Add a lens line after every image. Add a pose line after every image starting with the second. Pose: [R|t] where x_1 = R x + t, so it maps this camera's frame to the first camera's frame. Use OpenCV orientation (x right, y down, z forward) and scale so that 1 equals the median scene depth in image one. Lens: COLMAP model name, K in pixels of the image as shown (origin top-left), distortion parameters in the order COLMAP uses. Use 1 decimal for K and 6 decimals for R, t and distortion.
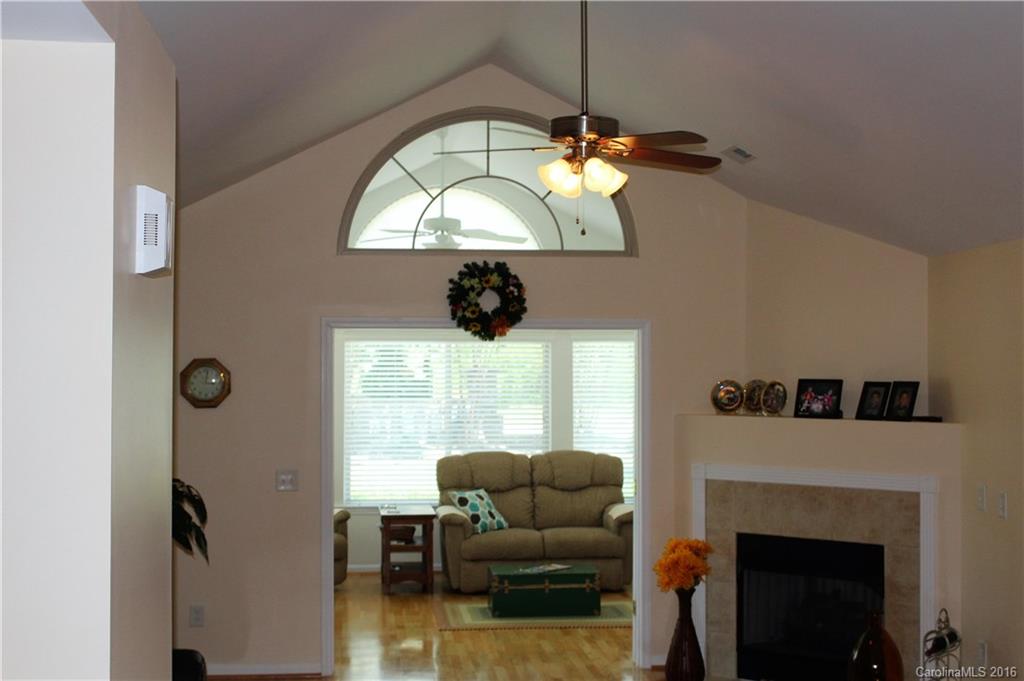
lens RADIAL K [[1317.1, 0, 512.0], [0, 1317.1, 340.5], [0, 0, 1]] dist [-0.084246, 0.006709]
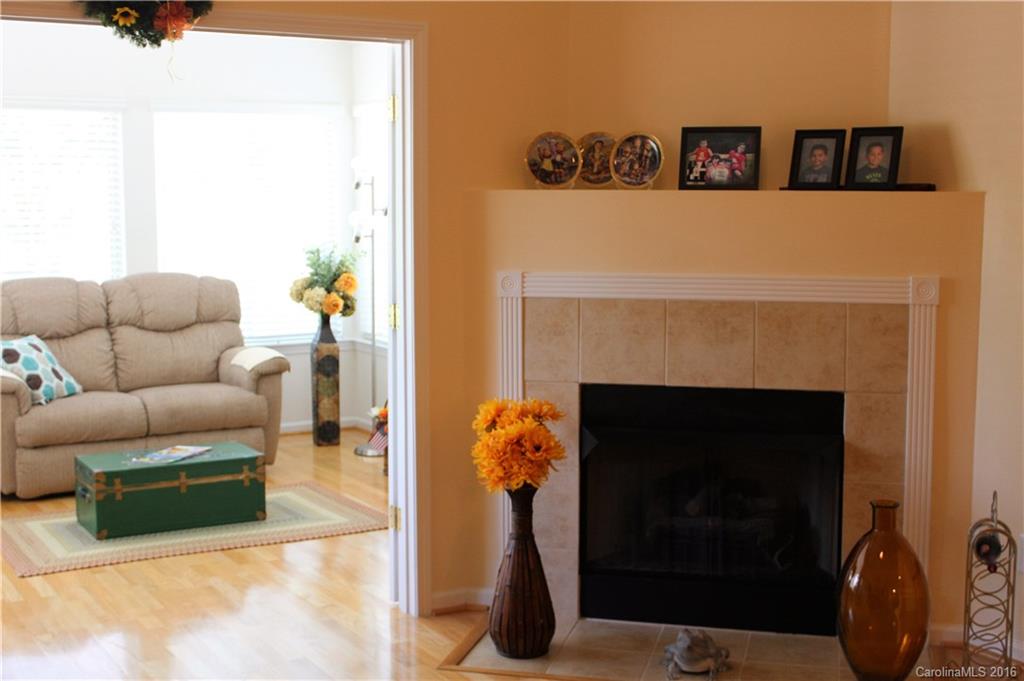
lens RADIAL K [[1317.1, 0, 512.0], [0, 1317.1, 340.5], [0, 0, 1]] dist [-0.084246, 0.006709]
pose [[0.908319, -0.048295, 0.415481, -0.087537], [-0.003360, 0.992438, 0.122704, 0.042212], [-0.418265, -0.112851, 0.901287, 0.377928]]
